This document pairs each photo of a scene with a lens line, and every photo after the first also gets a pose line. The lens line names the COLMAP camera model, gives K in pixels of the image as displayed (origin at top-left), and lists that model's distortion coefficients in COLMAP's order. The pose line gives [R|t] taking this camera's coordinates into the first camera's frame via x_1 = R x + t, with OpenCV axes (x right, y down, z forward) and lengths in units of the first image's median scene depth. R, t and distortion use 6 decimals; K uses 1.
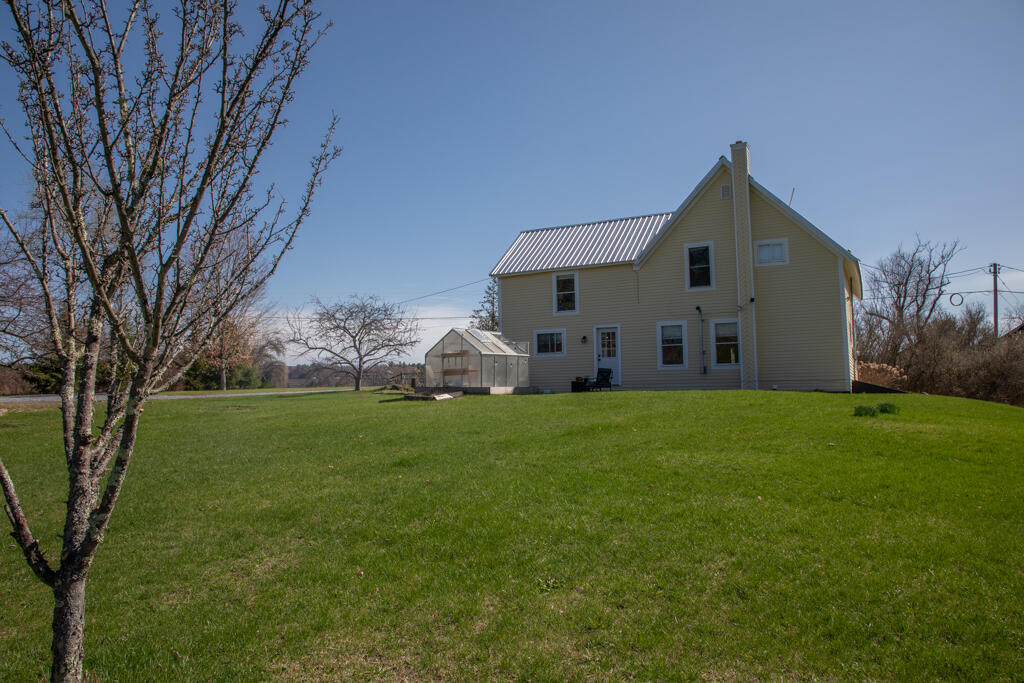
lens RADIAL K [[705.0, 0, 514.1], [0, 705.0, 347.8], [0, 0, 1]] dist [-0.109415, 0.049832]
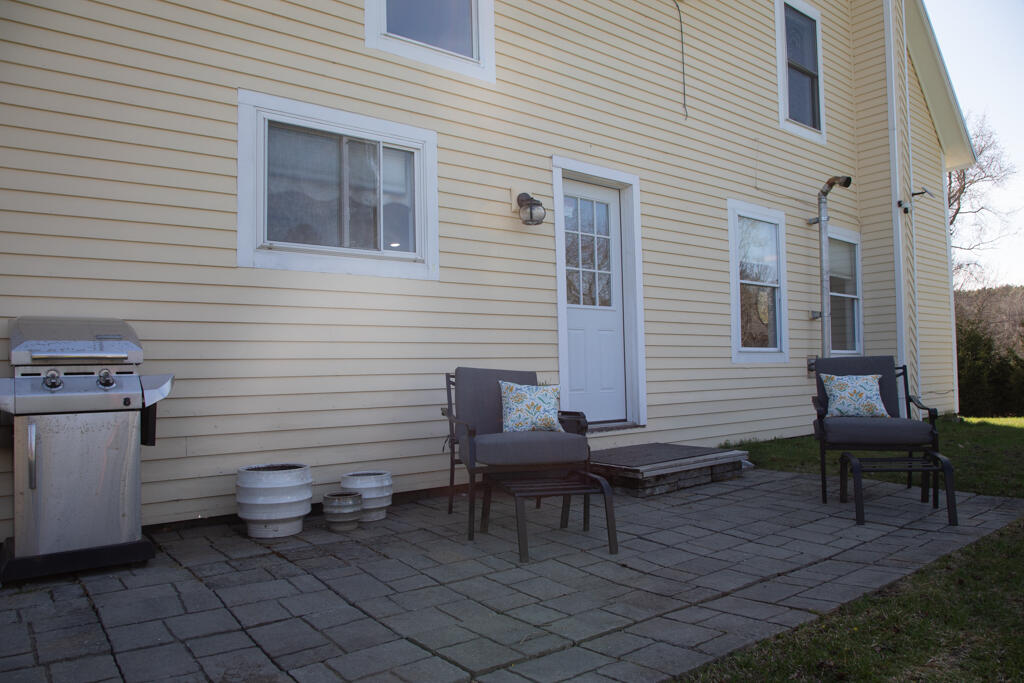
lens RADIAL K [[684.5, 0, 510.4], [0, 684.5, 360.7], [0, 0, 1]] dist [-0.074900, 0.000696]
pose [[0.410032, 0.020101, 0.911849, -0.089968], [-0.044676, 0.999000, -0.001933, 0.035692], [-0.910976, -0.039945, 0.410520, 0.992003]]
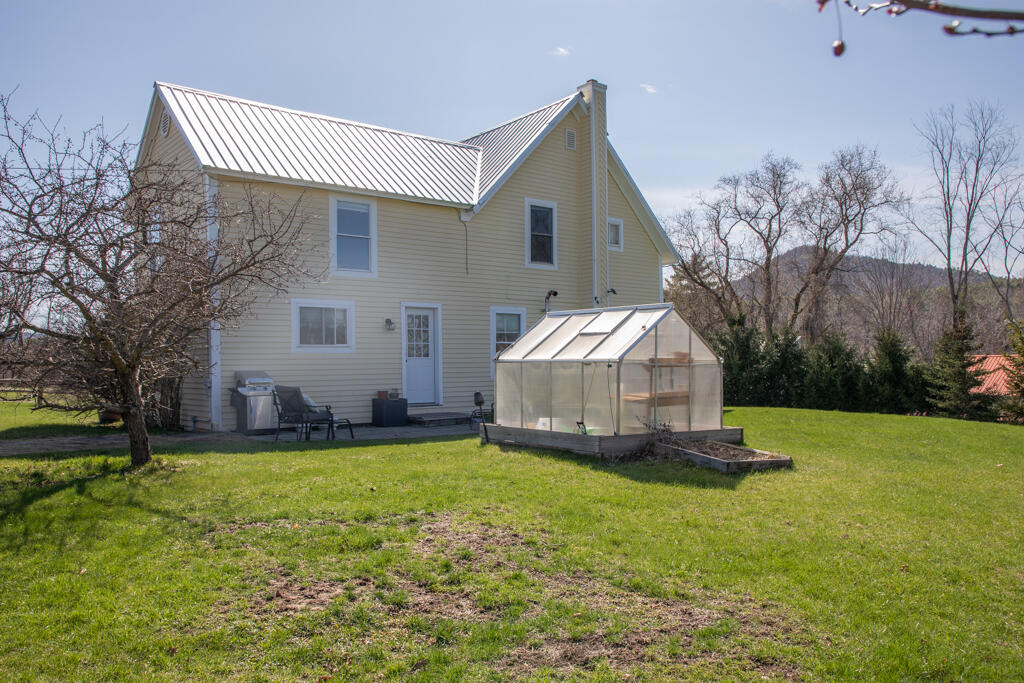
lens RADIAL K [[787.6, 0, 512.3], [0, 787.6, 354.2], [0, 0, 1]] dist [-0.055572, 0.039059]
pose [[0.389988, 0.022422, 0.920547, -0.479612], [-0.051893, 0.998650, -0.002340, 0.008911], [-0.919357, -0.046858, 0.390625, 0.710418]]
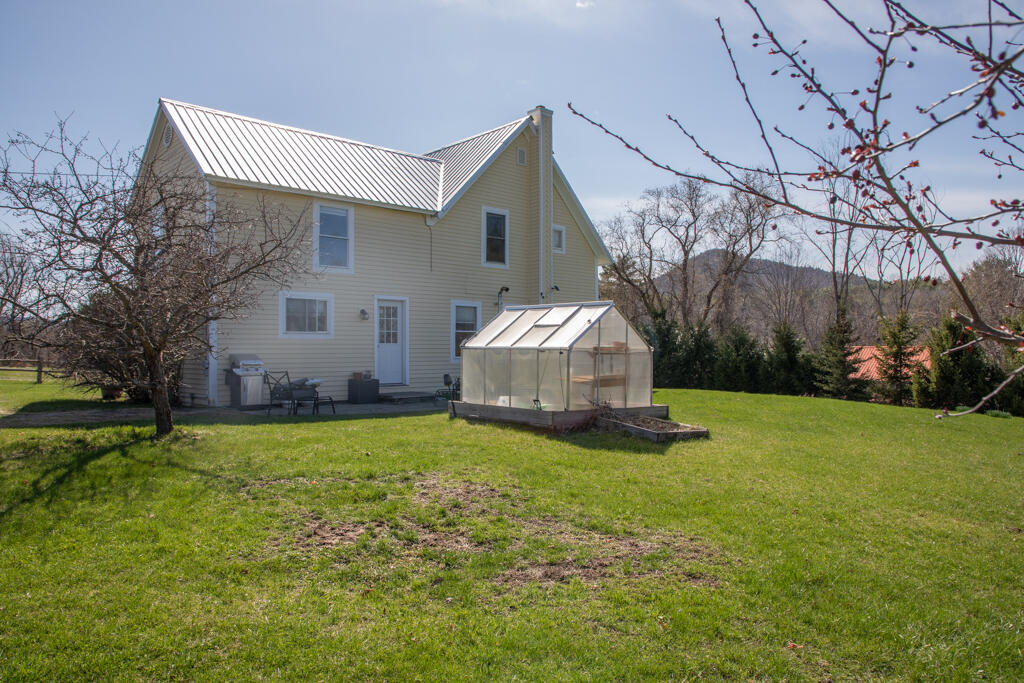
lens RADIAL K [[705.0, 0, 514.1], [0, 705.0, 347.8], [0, 0, 1]] dist [-0.109415, 0.049832]
pose [[0.315819, 0.017295, 0.948662, -0.506782], [-0.062399, 0.998048, 0.002578, 0.008918], [-0.946765, -0.060010, 0.316282, 0.712594]]
